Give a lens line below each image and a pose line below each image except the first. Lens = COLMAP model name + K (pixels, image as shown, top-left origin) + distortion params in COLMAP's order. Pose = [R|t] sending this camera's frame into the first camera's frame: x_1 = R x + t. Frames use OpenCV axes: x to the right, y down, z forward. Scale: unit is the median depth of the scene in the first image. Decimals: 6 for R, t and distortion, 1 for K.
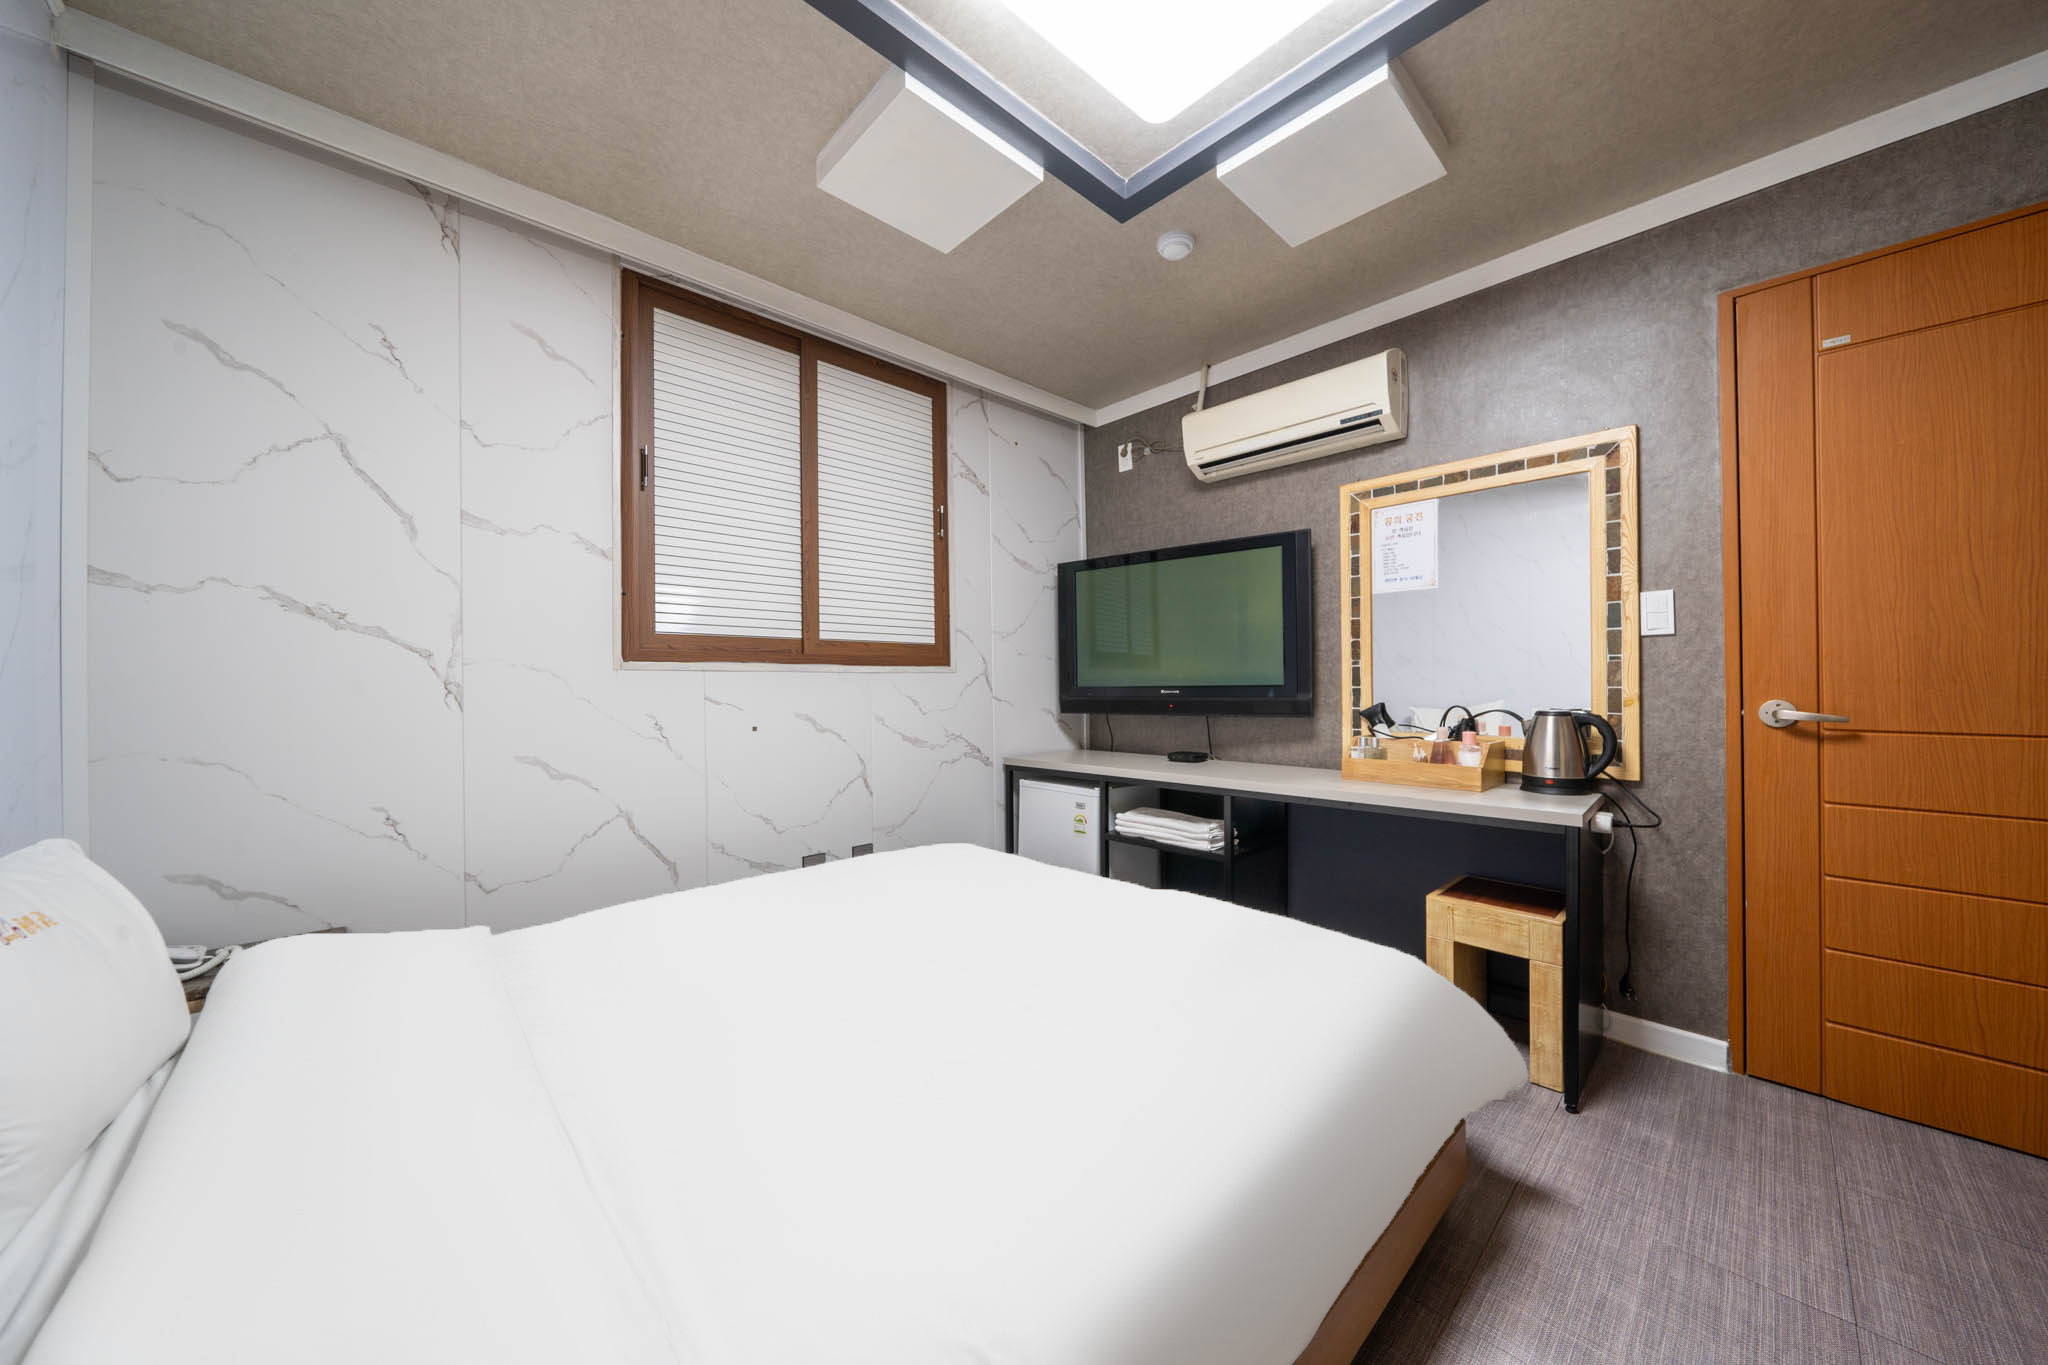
lens RADIAL K [[701.5, 0, 1030.6], [0, 701.5, 672.7], [0, 0, 1]] dist [-0.002219, -0.000535]
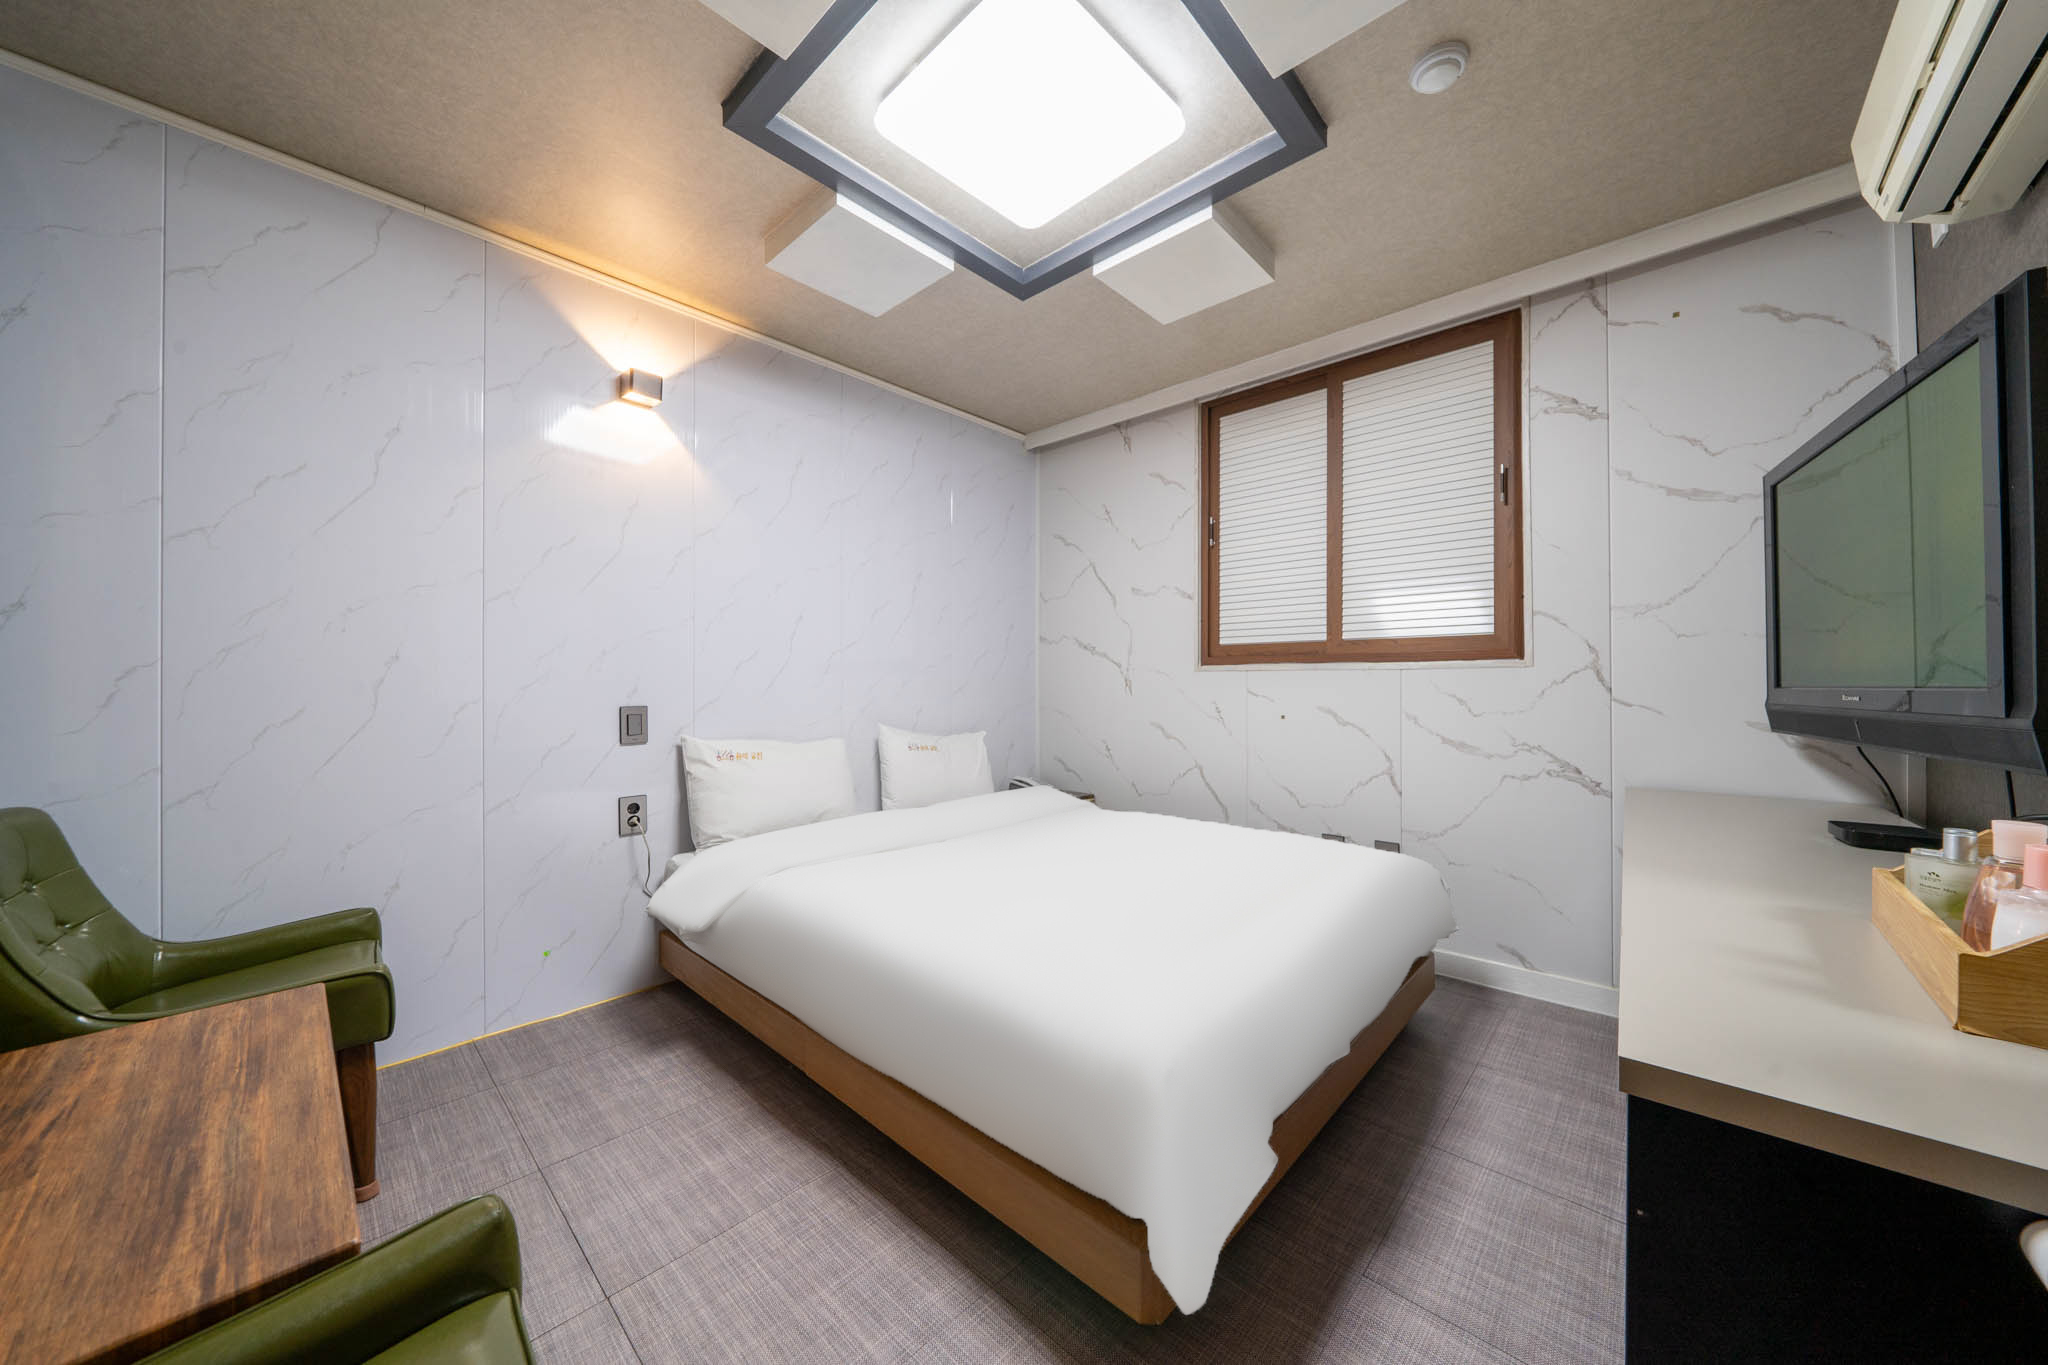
lens RADIAL K [[701.5, 0, 1043.4], [0, 701.5, 677.9], [0, 0, 1]] dist [-0.002219, -0.000535]
pose [[0.076836, -0.007729, -0.997014, 0.758714], [0.010037, 0.999925, -0.006978, 0.014983], [0.996993, -0.009471, 0.076908, 0.461451]]
